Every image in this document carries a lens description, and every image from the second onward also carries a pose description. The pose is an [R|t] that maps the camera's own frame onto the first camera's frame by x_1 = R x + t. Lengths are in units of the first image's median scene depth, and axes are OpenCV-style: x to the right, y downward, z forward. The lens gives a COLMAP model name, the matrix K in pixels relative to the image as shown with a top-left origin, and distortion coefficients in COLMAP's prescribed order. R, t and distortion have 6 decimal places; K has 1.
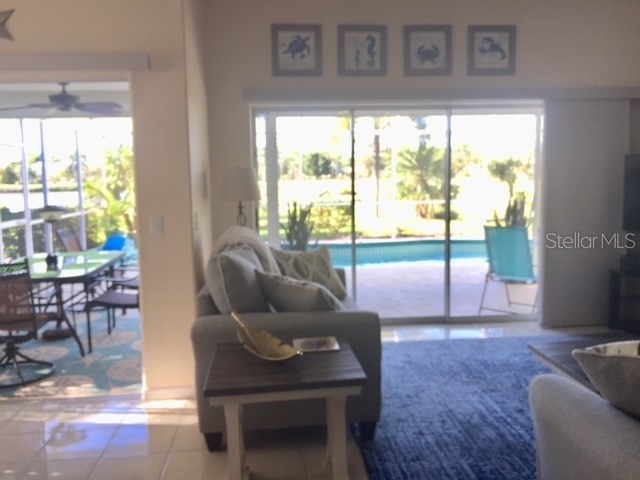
lens RADIAL K [[565.3, 0, 319.9], [0, 565.3, 241.4], [0, 0, 1]] dist [0.016594, -0.003477]
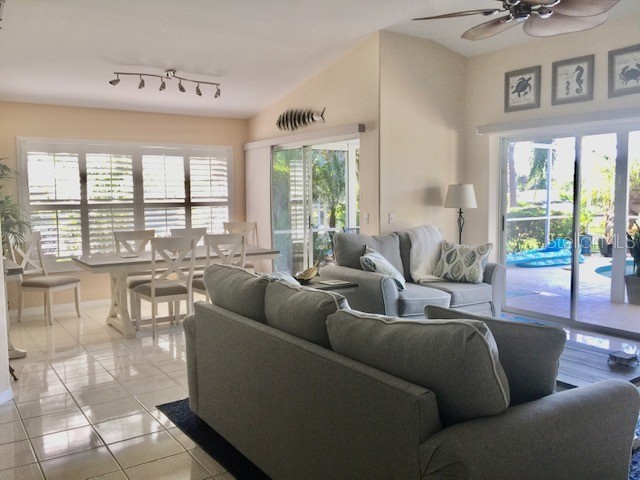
lens RADIAL K [[565.3, 0, 320.5], [0, 565.3, 239.2], [0, 0, 1]] dist [0.016594, -0.003477]
pose [[0.483861, 0.089999, -0.870505, 0.854242], [-0.092305, 0.994398, 0.051501, -0.032427], [0.870263, 0.055433, 0.489458, 0.020169]]
